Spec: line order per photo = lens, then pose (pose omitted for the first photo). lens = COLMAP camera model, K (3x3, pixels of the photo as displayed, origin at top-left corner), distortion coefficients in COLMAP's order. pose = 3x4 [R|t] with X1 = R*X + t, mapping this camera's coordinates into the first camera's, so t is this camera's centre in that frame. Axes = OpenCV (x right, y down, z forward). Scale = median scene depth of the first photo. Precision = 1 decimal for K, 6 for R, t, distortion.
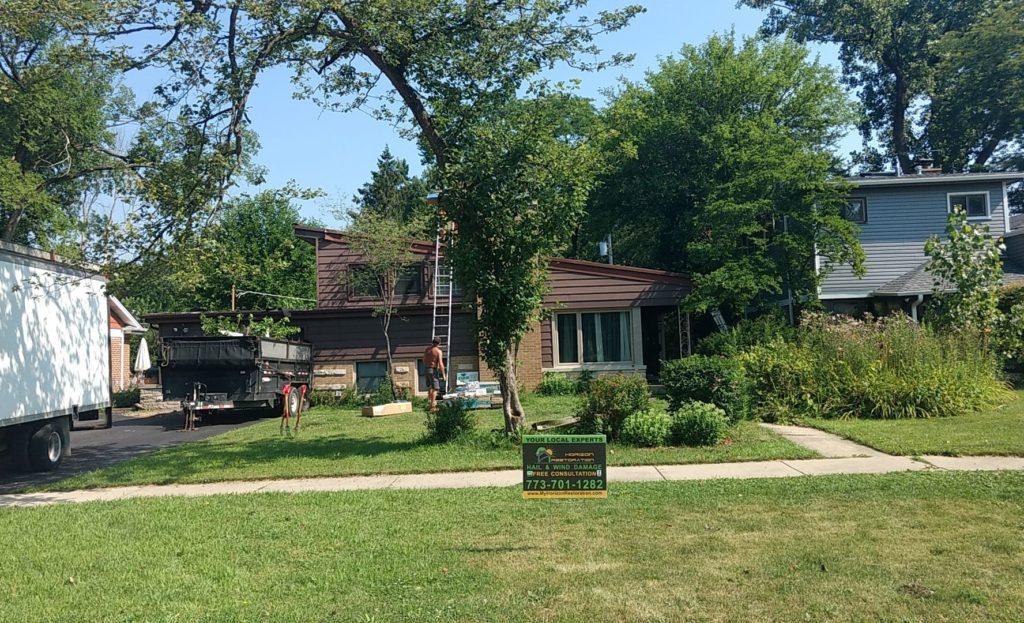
lens RADIAL K [[873.6, 0, 512.0], [0, 873.6, 311.5], [0, 0, 1]] dist [0.024172, 0.010592]
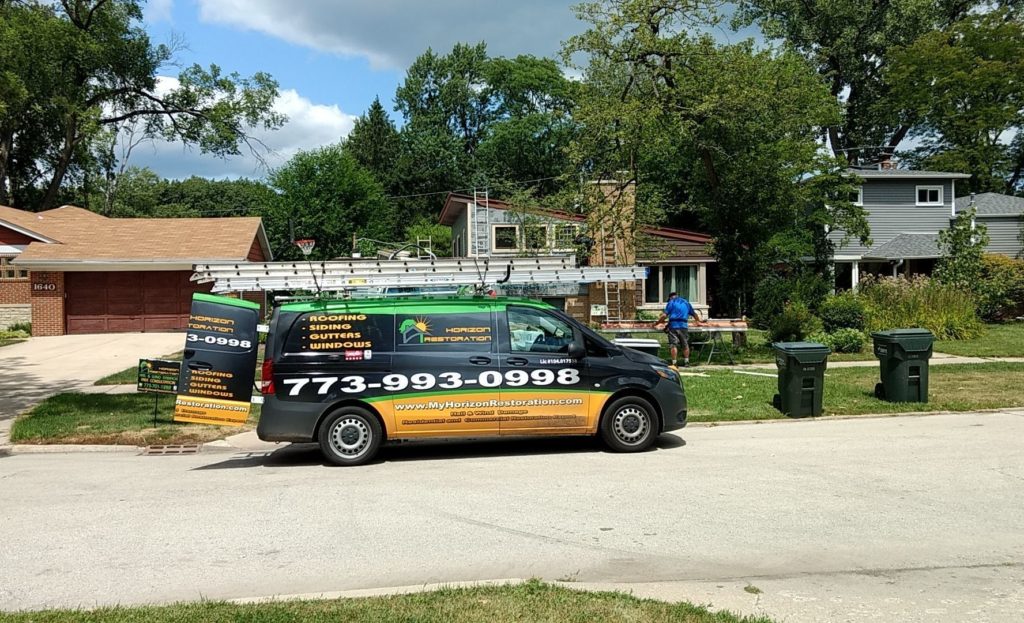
lens RADIAL K [[897.0, 0, 513.1], [0, 897.0, 285.3], [0, 0, 1]] dist [0.000993, -0.000059]
pose [[0.988176, 0.025822, 0.151132, -0.273849], [-0.031818, 0.998794, 0.037394, -0.009150], [-0.149984, -0.041761, 0.987806, -0.237427]]
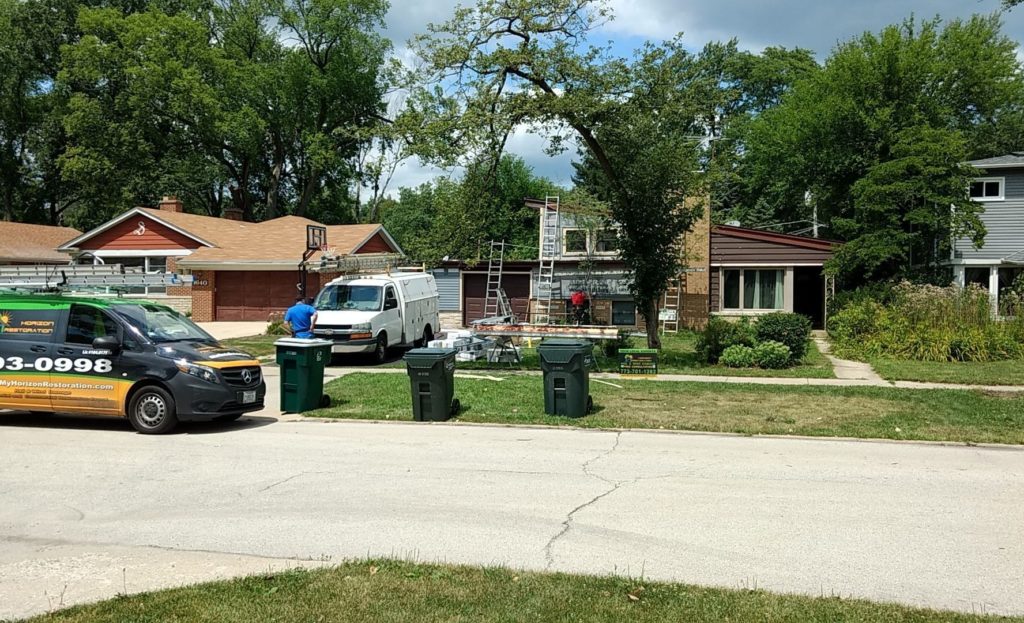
lens RADIAL K [[873.6, 0, 512.0], [0, 873.6, 311.5], [0, 0, 1]] dist [0.024172, 0.010592]
pose [[0.966205, 0.049233, -0.253029, 0.062246], [-0.029629, 0.996297, 0.080713, -0.023226], [0.256066, -0.070488, 0.964086, -0.235396]]
